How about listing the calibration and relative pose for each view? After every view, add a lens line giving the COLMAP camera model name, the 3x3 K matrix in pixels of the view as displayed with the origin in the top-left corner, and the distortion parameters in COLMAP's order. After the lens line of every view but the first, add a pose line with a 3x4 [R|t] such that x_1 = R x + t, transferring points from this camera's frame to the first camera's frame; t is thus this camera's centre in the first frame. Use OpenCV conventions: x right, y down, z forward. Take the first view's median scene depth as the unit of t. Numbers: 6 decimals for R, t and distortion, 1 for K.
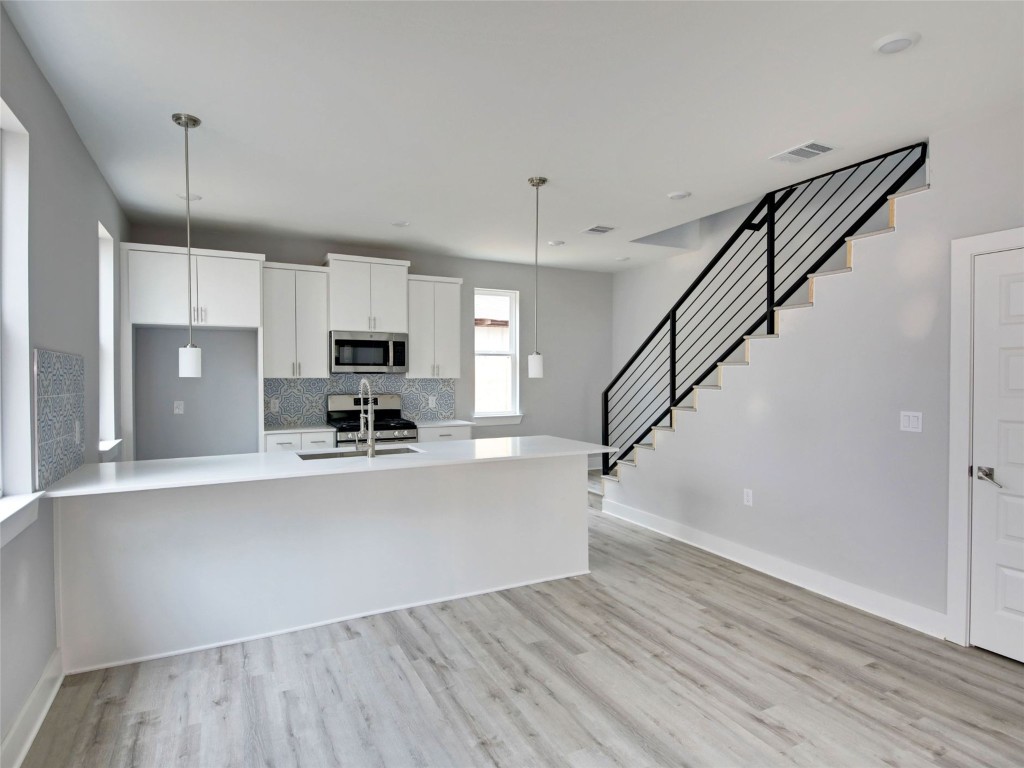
lens RADIAL K [[570.1, 0, 508.7], [0, 570.1, 383.2], [0, 0, 1]] dist [0.030790, -0.030394]
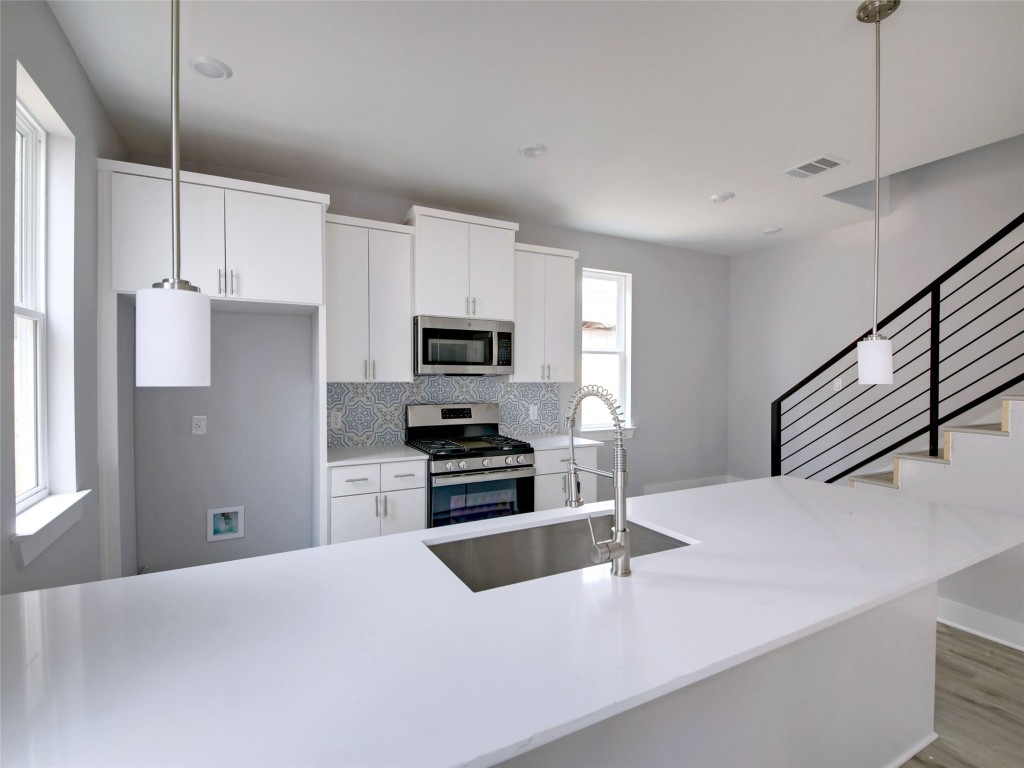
lens RADIAL K [[481.0, 0, 512.0], [0, 481.0, 384.0], [0, 0, 1]] dist [0.003340, -0.000367]
pose [[0.999735, 0.001339, 0.022960, -0.223383], [-0.001377, 0.999998, 0.001643, -0.008623], [-0.022958, -0.001674, 0.999735, 0.432345]]
